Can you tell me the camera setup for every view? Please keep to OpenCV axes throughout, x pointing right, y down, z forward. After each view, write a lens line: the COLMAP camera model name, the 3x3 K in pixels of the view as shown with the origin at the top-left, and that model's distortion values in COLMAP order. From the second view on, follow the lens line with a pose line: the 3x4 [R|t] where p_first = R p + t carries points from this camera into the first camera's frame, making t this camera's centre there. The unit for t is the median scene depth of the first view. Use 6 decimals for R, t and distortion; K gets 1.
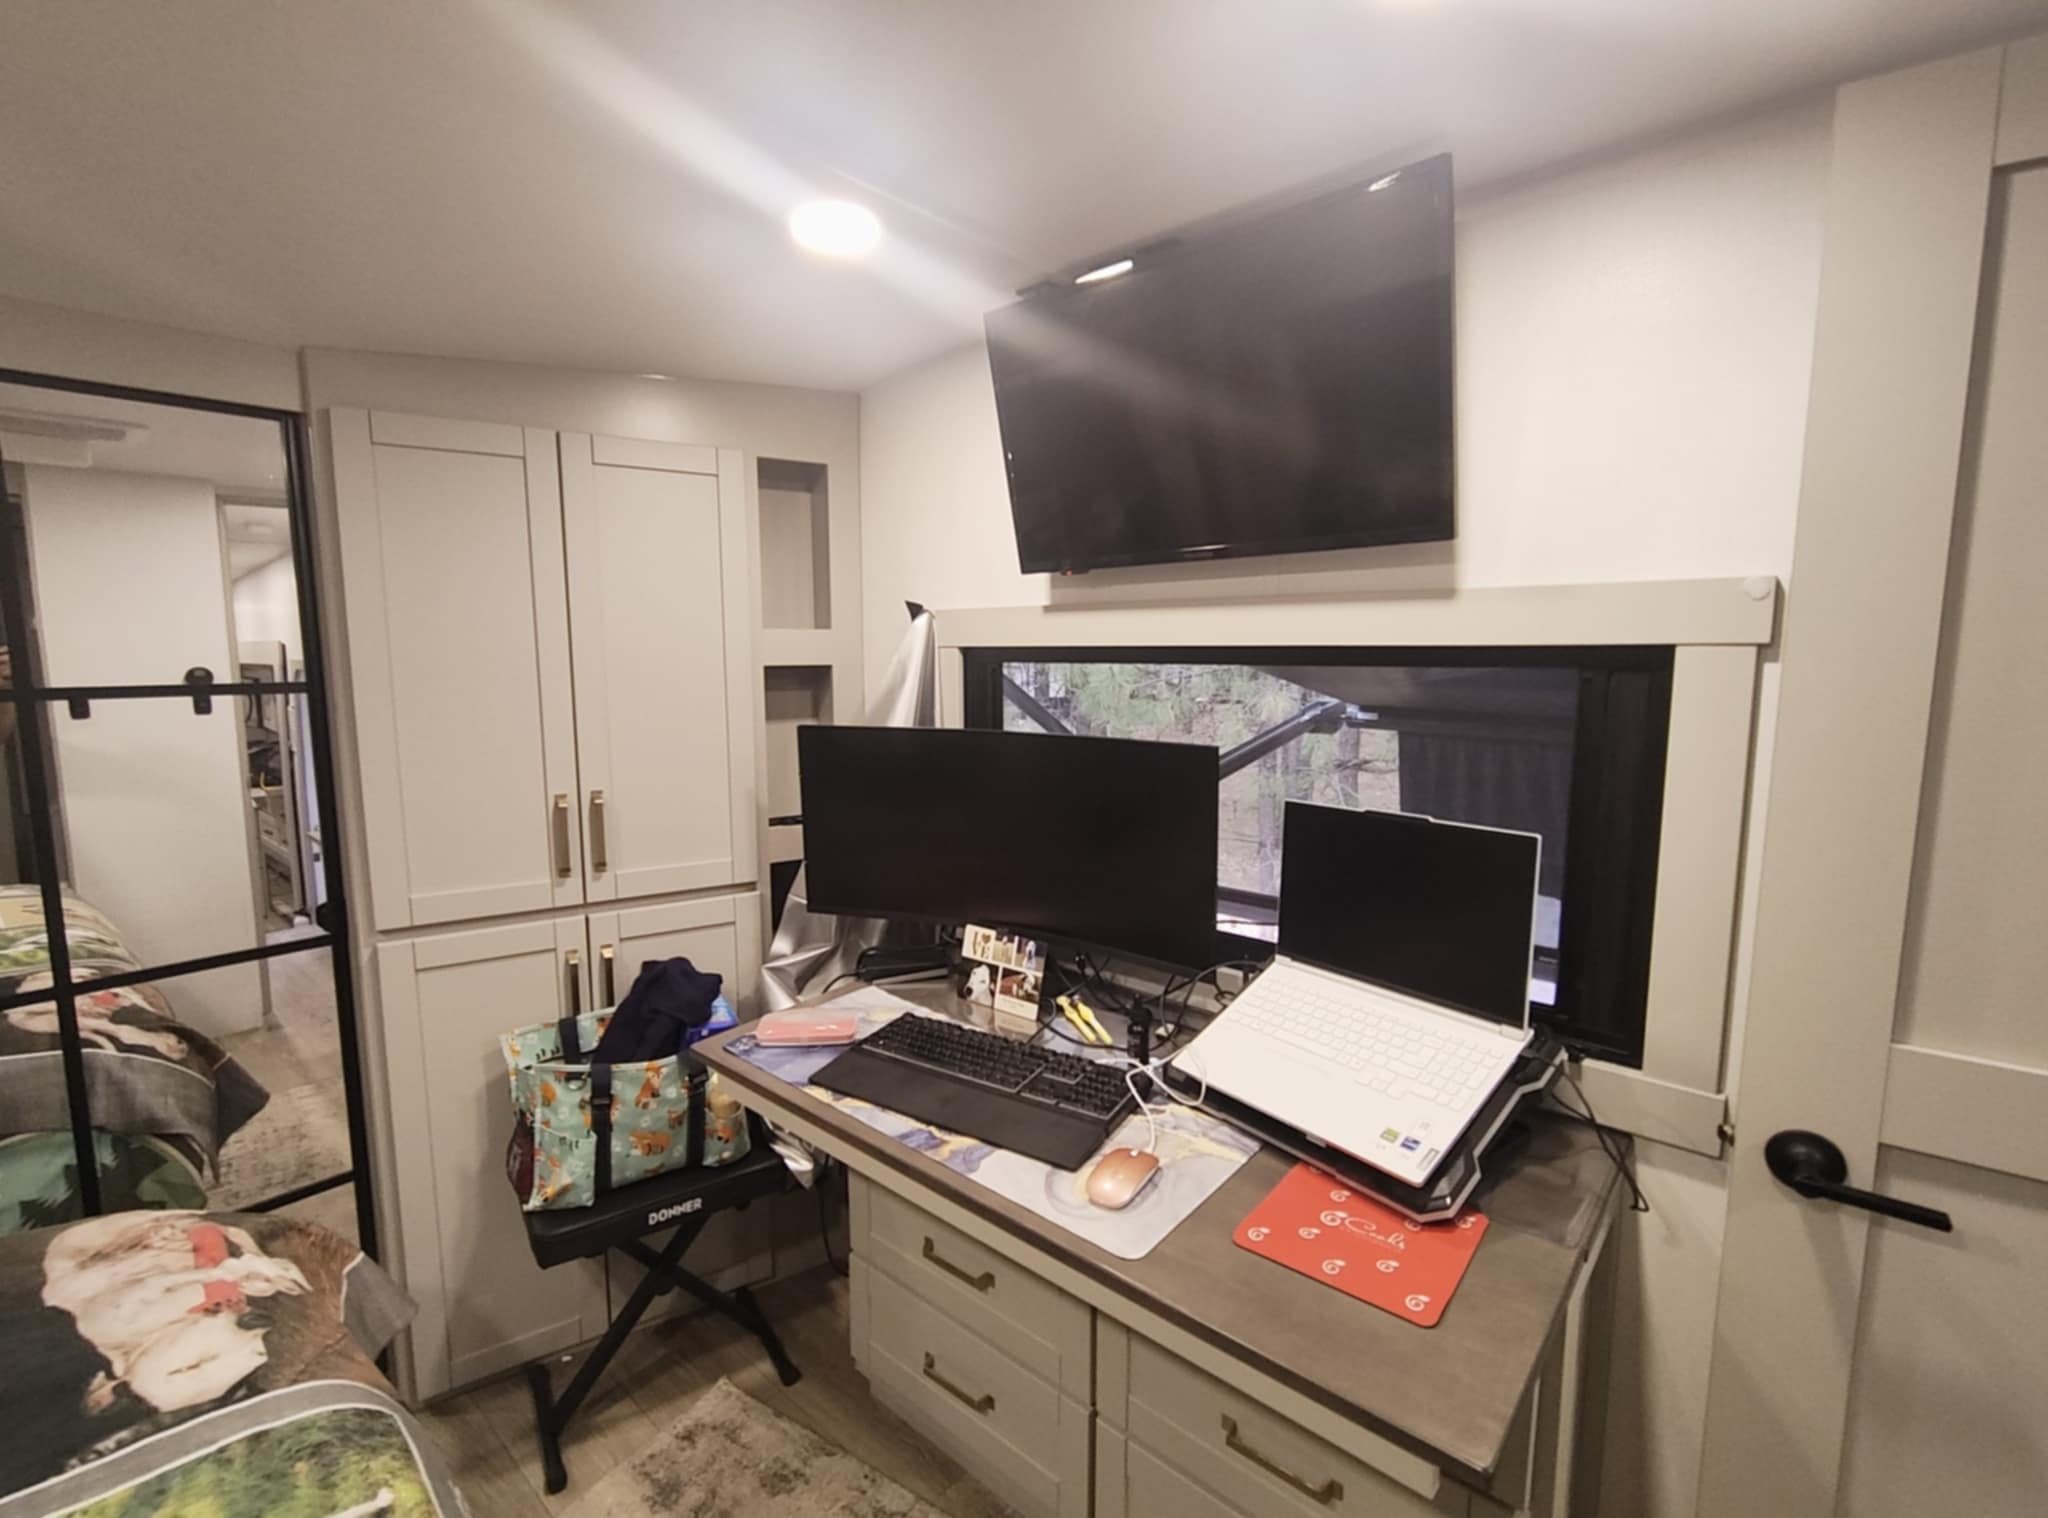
lens RADIAL K [[926.0, 0, 1023.8], [0, 926.0, 766.5], [0, 0, 1]] dist [-0.002763, 0.000362]
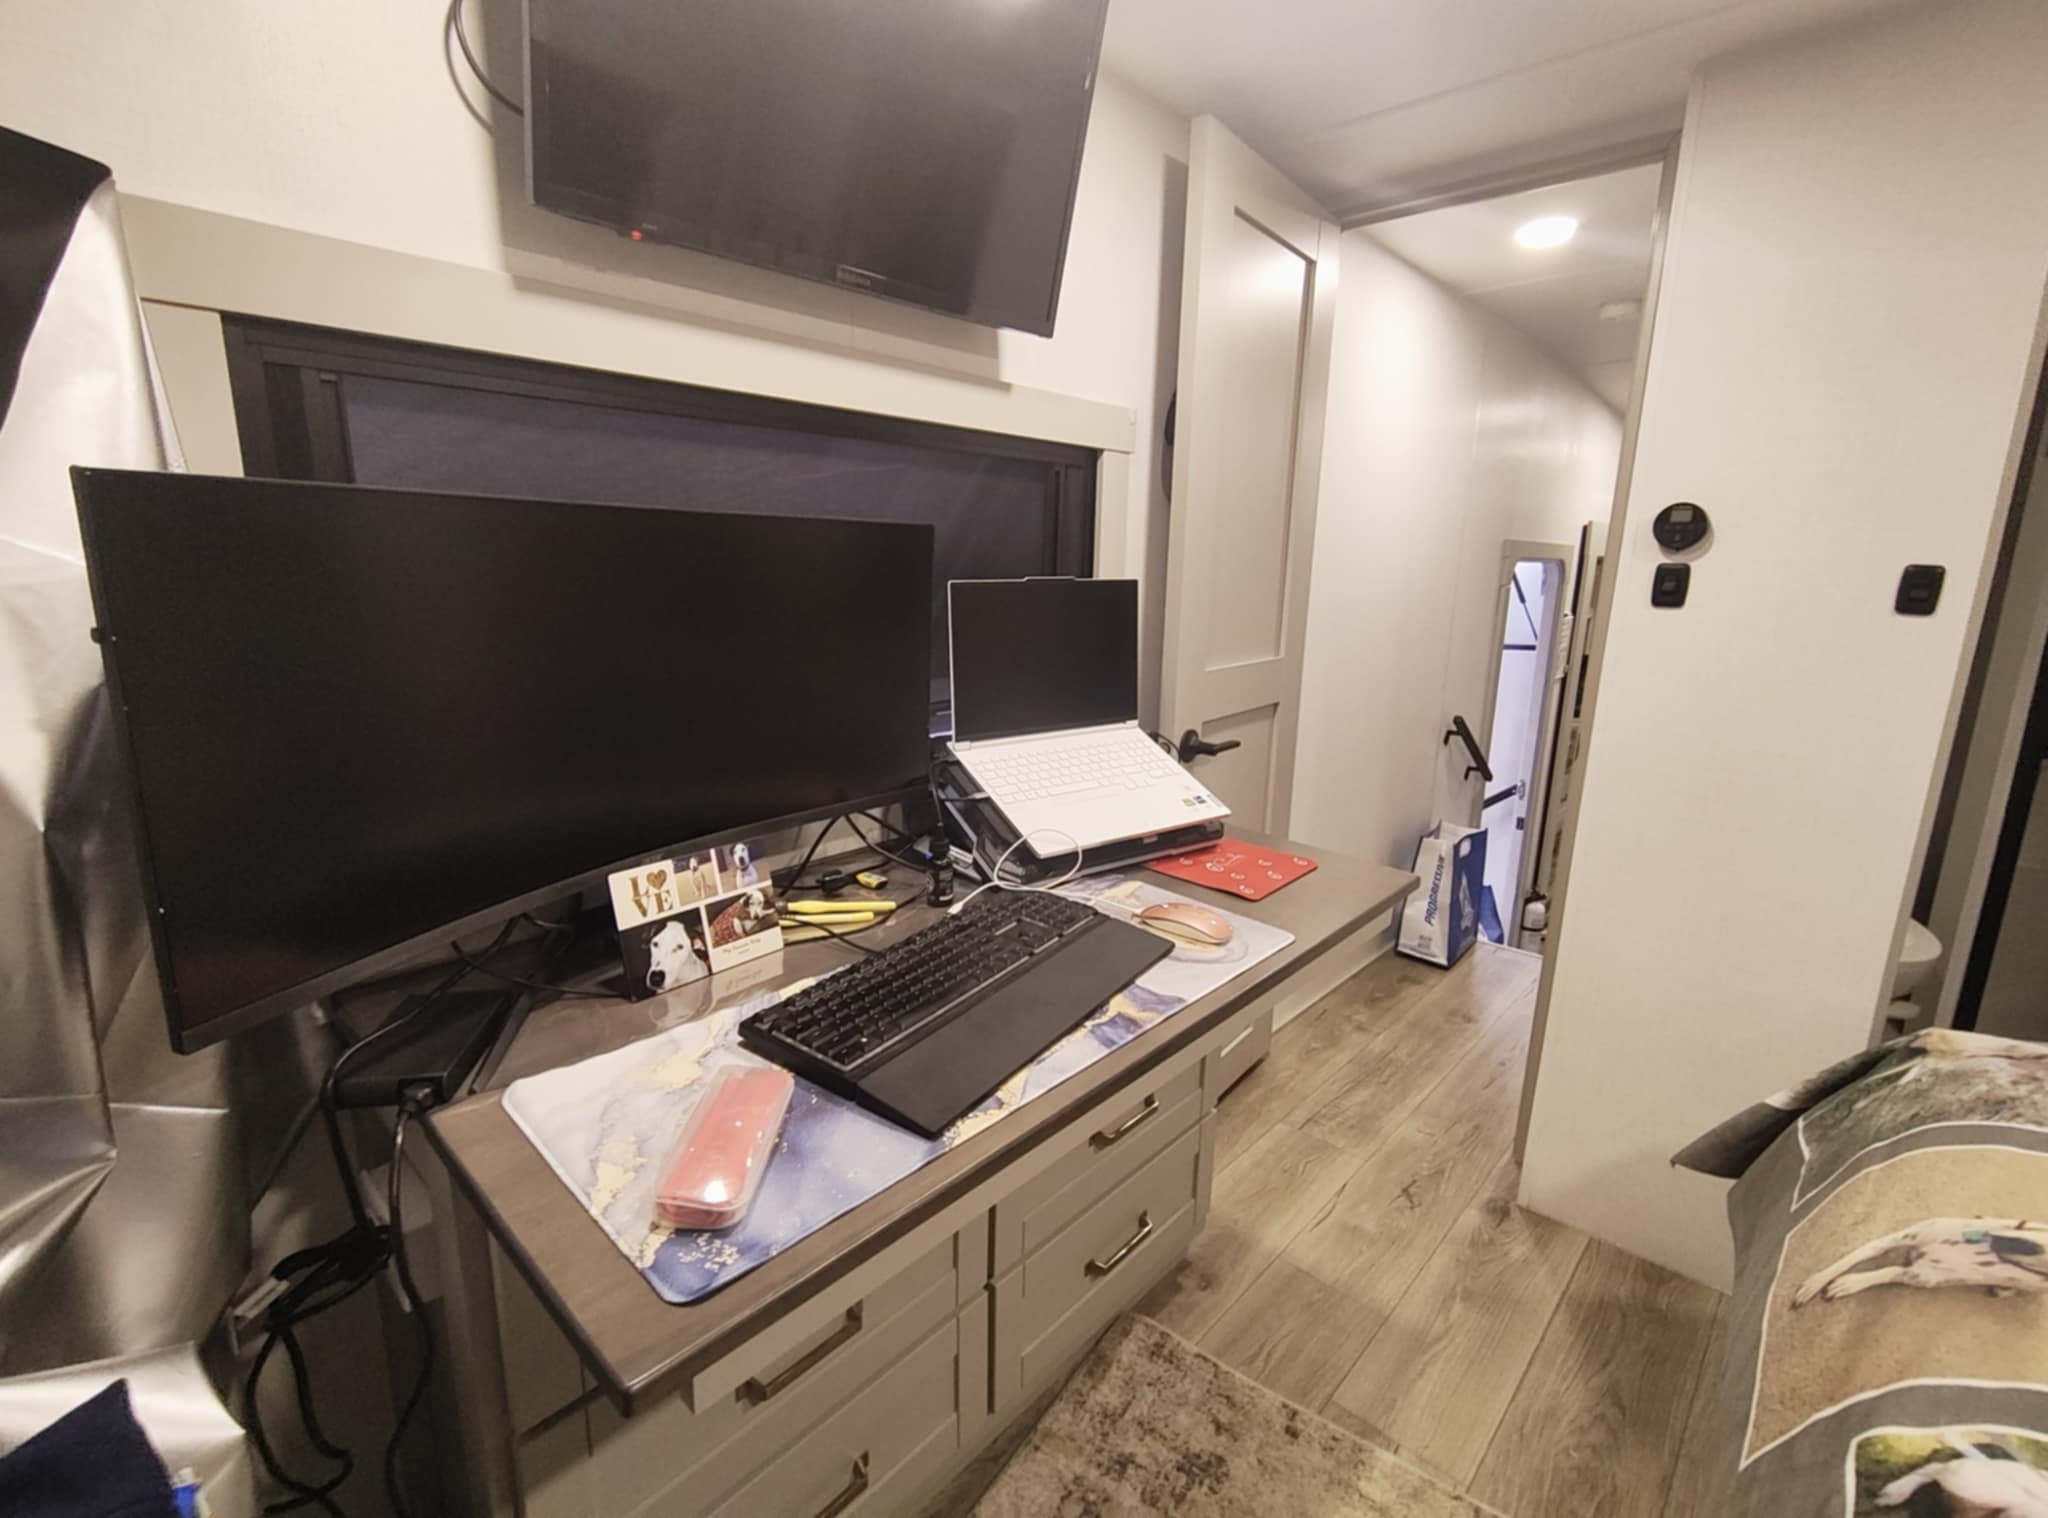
lens RADIAL K [[926.0, 0, 1023.8], [0, 926.0, 766.5], [0, 0, 1]] dist [-0.002763, 0.000362]
pose [[0.027456, -0.221974, 0.974666, -0.603129], [0.108416, 0.969943, 0.217844, 0.018426], [-0.993726, 0.099688, 0.050696, 0.769672]]
